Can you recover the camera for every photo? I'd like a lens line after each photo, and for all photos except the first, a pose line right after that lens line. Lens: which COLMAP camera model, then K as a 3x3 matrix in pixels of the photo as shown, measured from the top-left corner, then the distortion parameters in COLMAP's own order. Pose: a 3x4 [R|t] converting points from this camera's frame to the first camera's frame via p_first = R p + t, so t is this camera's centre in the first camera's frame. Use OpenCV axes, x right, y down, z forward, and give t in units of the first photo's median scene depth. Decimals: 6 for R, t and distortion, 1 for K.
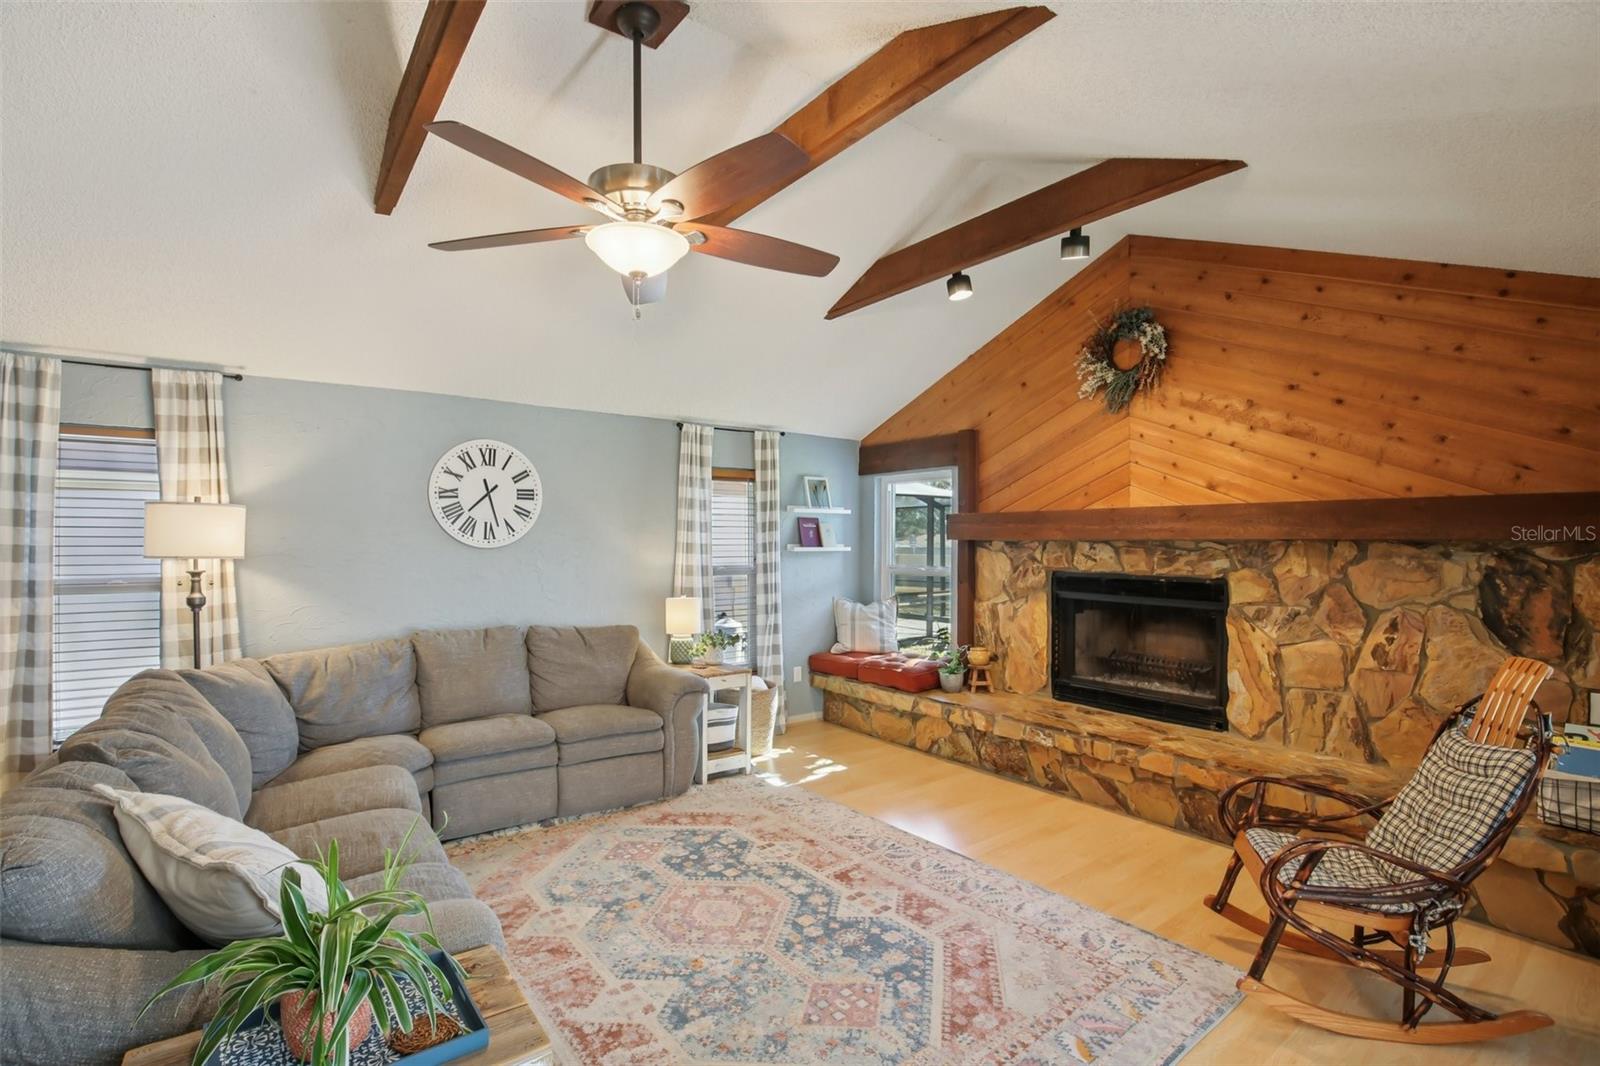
lens RADIAL K [[741.1, 0, 787.7], [0, 741.1, 534.6], [0, 0, 1]] dist [-0.030755, 0.003976]
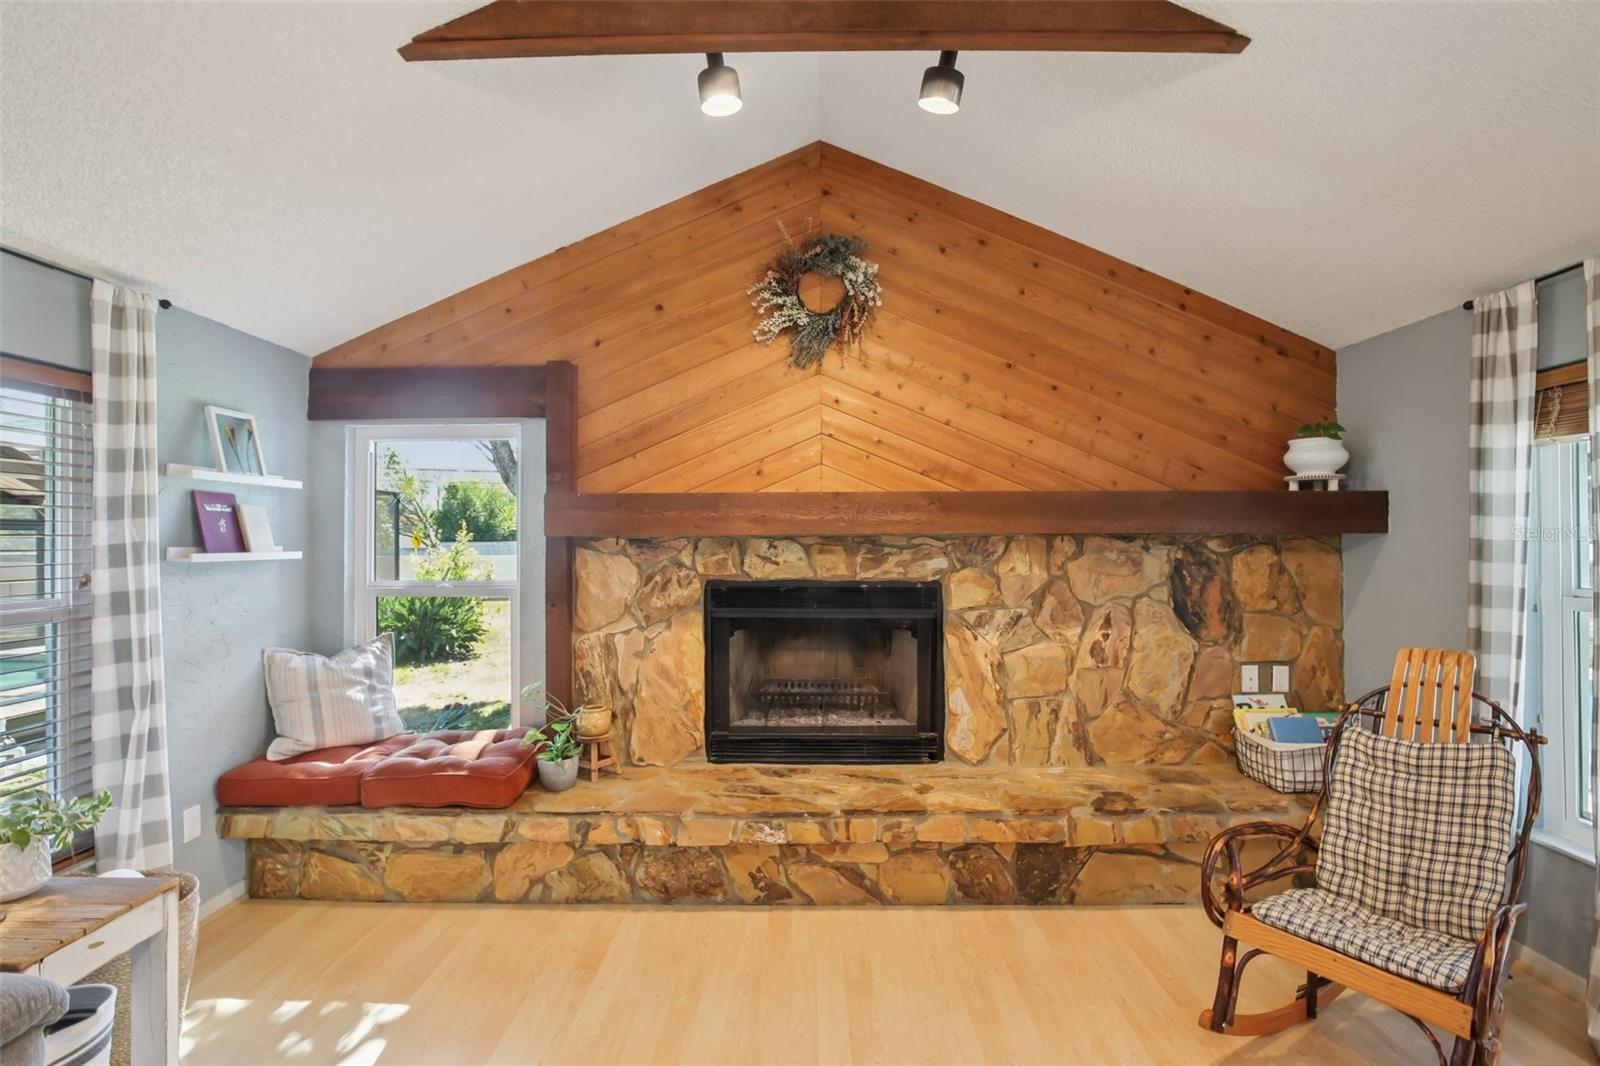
lens RADIAL K [[741.1, 0, 802.6], [0, 741.1, 528.3], [0, 0, 1]] dist [-0.030755, 0.003976]
pose [[0.601955, 0.006673, 0.798502, -0.163525], [-0.000671, 0.999969, -0.007851, 0.005789], [-0.798530, 0.004190, 0.601941, 0.555870]]
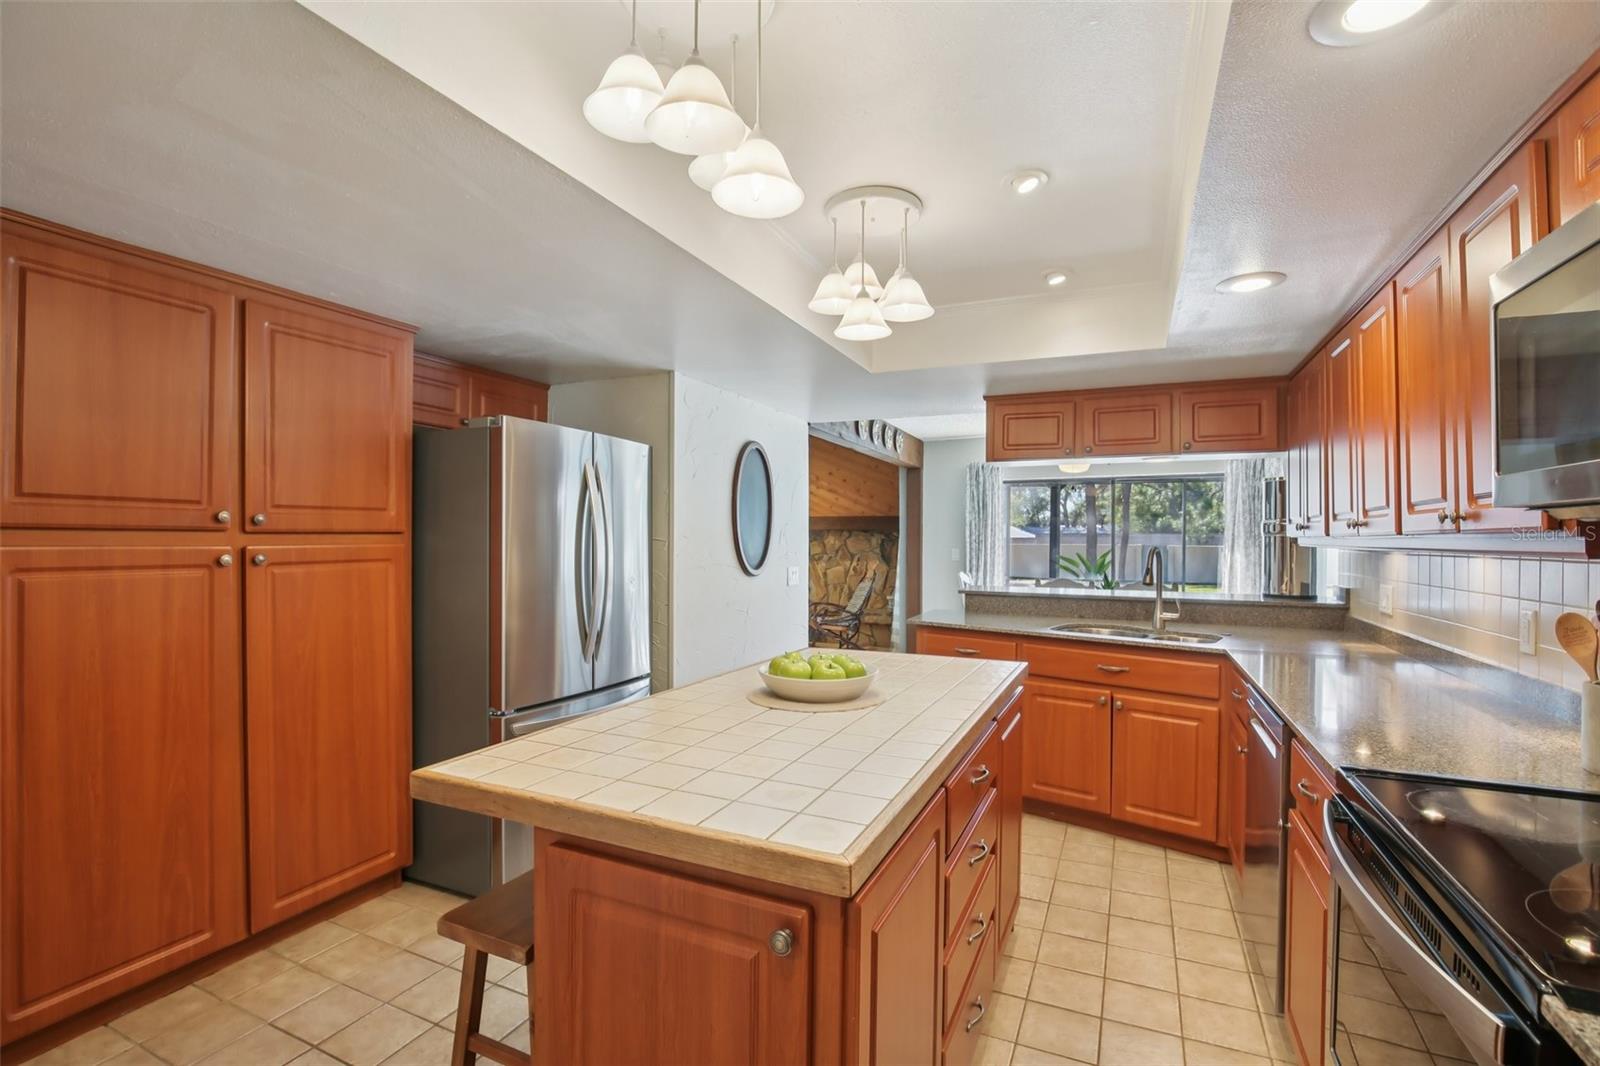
lens RADIAL K [[741.1, 0, 801.4], [0, 741.1, 529.9], [0, 0, 1]] dist [-0.030755, 0.003976]
pose [[0.871677, 0.010929, 0.489959, -0.634842], [-0.009884, 0.999940, -0.004720, 0.017597], [-0.489981, -0.000728, 0.871733, -1.137276]]
